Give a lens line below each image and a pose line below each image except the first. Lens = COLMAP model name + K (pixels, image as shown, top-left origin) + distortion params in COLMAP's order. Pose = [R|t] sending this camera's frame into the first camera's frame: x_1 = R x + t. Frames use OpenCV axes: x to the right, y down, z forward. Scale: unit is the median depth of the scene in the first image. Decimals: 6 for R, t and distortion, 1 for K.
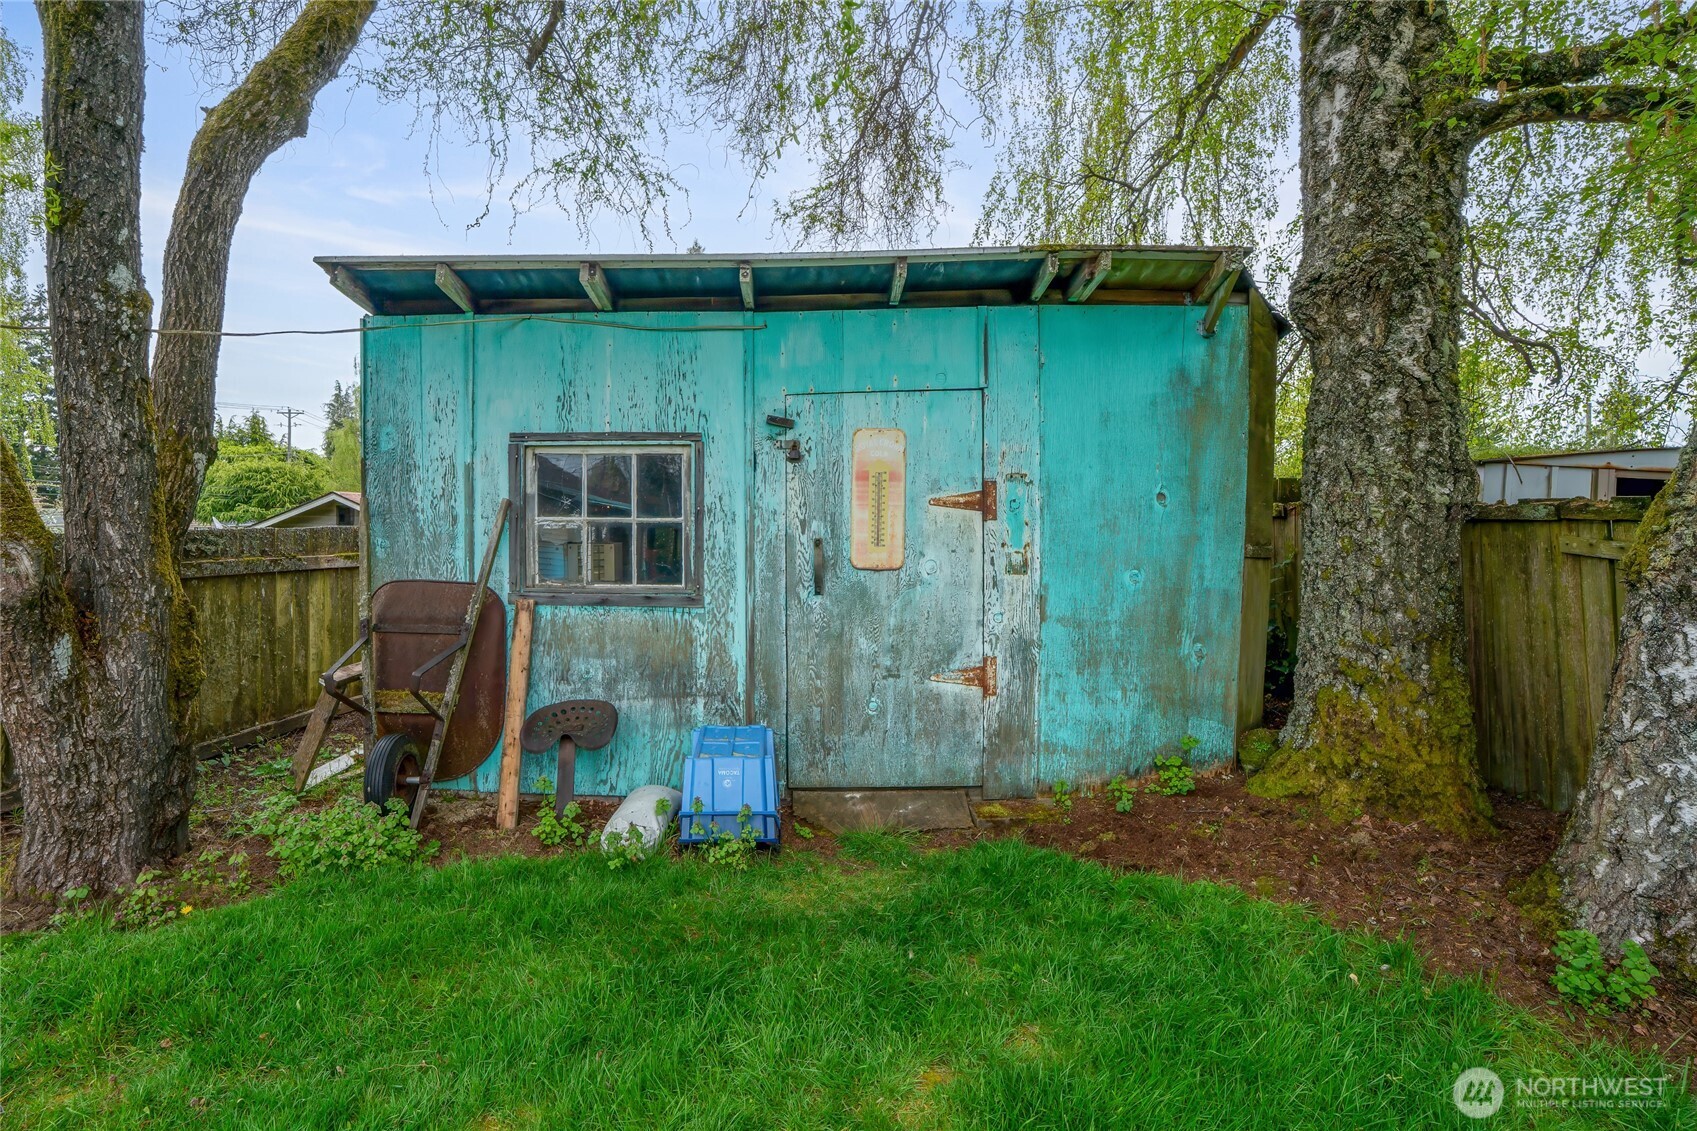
lens RADIAL K [[820.2, 0, 841.6], [0, 820.2, 467.1], [0, 0, 1]] dist [-0.000262, 0.000920]
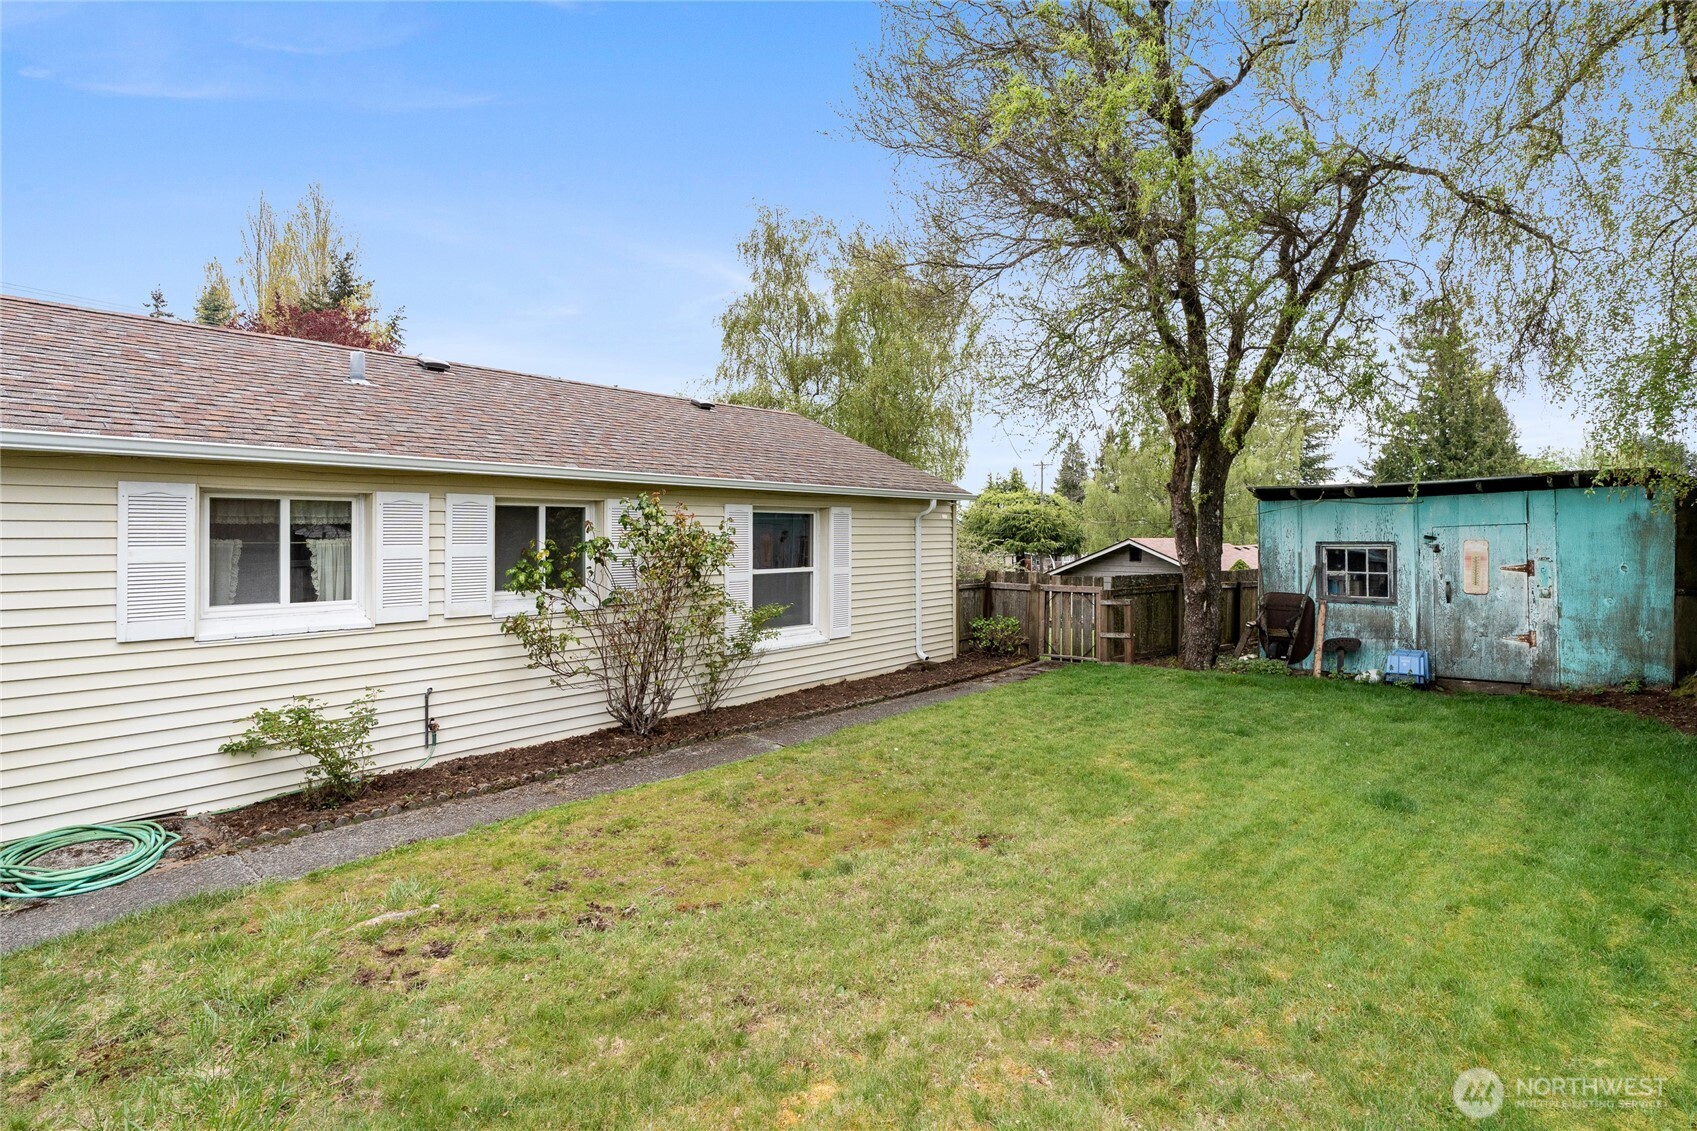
lens RADIAL K [[788.4, 0, 848.5], [0, 788.4, 565.5], [0, 0, 1]] dist [0.000651, -0.009455]
pose [[0.675859, 0.010983, -0.736949, 0.521606], [0.050504, 0.996849, 0.061174, -0.212351], [0.735299, -0.078564, 0.673174, -2.074357]]
